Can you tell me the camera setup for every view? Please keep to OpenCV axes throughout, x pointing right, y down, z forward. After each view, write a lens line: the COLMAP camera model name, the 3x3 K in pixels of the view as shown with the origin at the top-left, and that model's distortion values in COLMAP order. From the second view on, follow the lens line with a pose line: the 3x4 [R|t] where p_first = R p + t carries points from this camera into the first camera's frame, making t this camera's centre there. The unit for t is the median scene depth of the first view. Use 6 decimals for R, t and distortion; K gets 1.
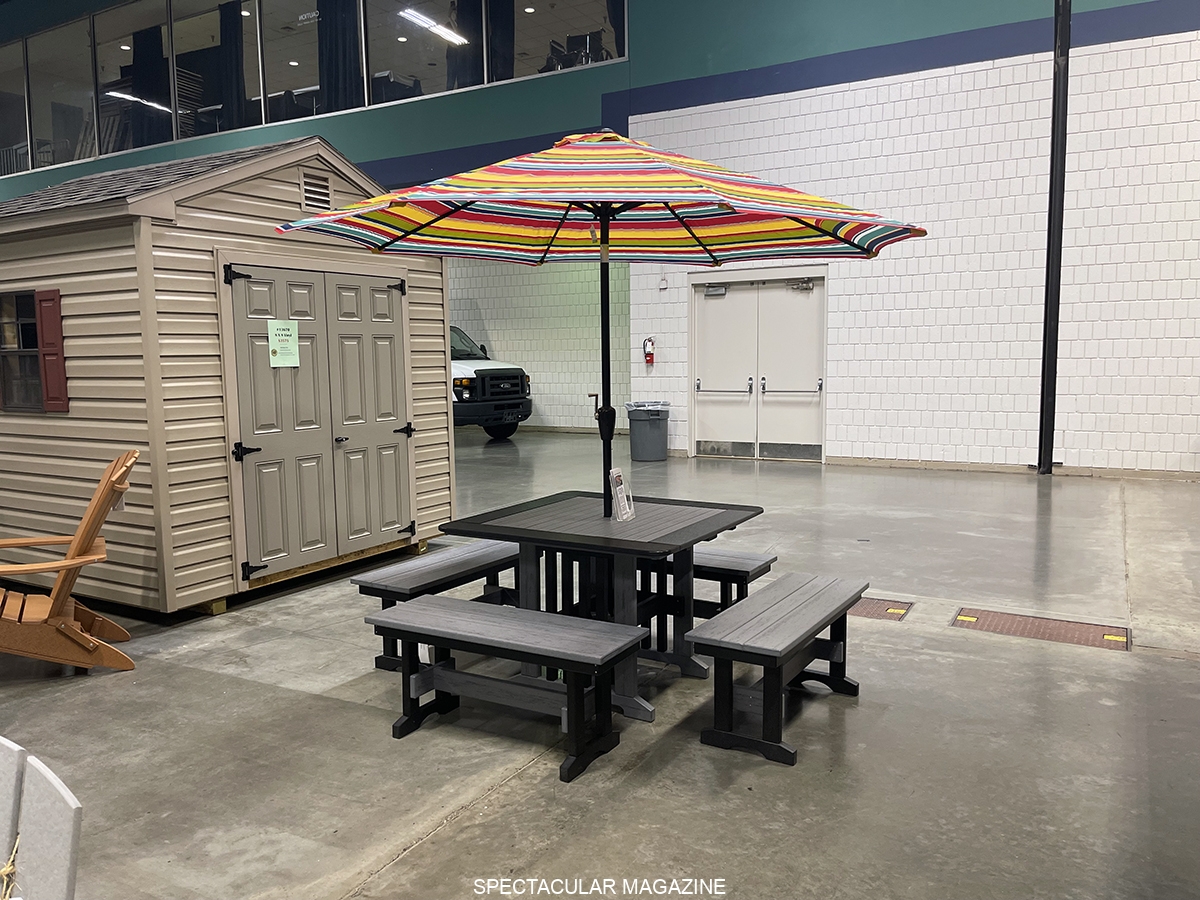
lens RADIAL K [[905.1, 0, 591.5], [0, 905.1, 449.3], [0, 0, 1]] dist [0.058222, -0.084126]
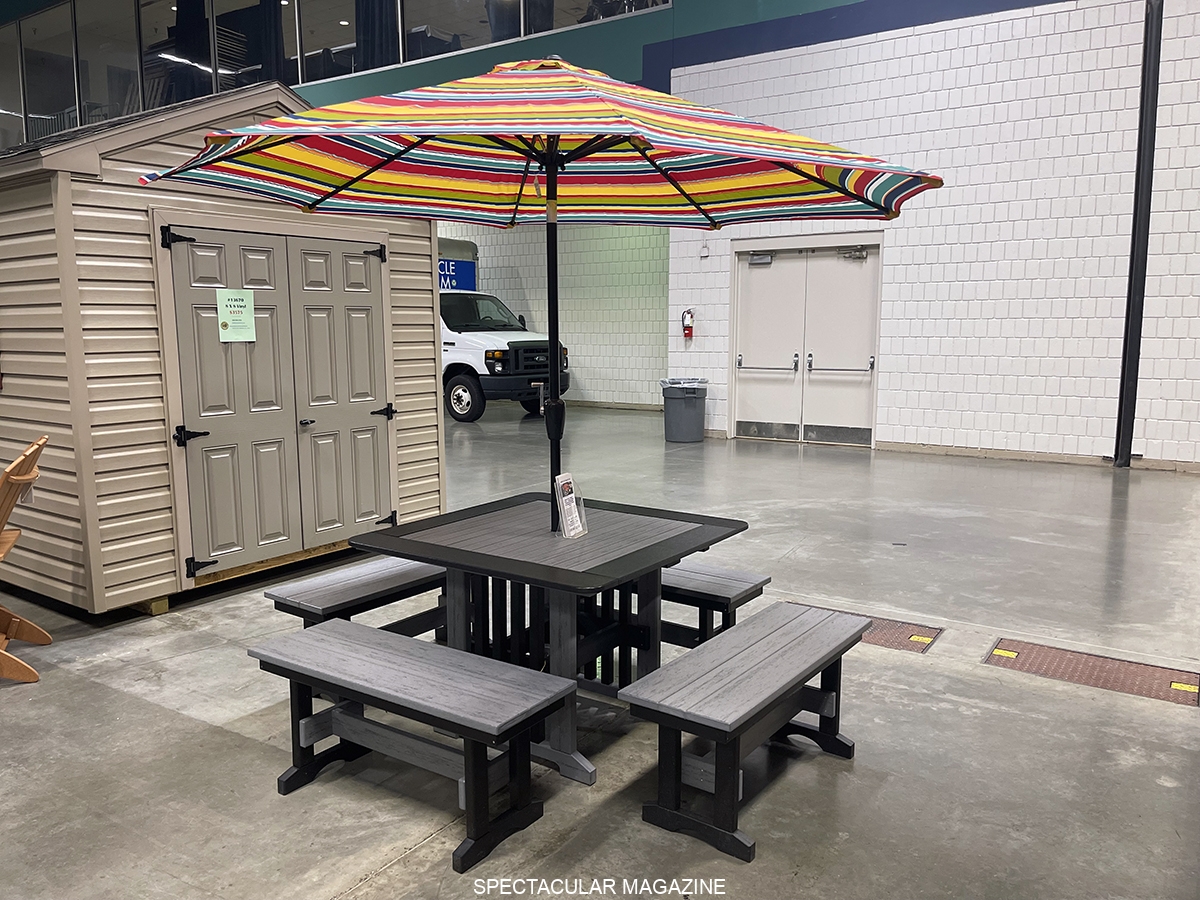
lens RADIAL K [[905.1, 0, 589.6], [0, 905.1, 454.1], [0, 0, 1]] dist [0.058222, -0.084126]
pose [[0.997008, 0.021130, -0.074352, 0.083105], [-0.018252, 0.999066, 0.039178, -0.022390], [0.075111, -0.037704, 0.996462, 0.131348]]
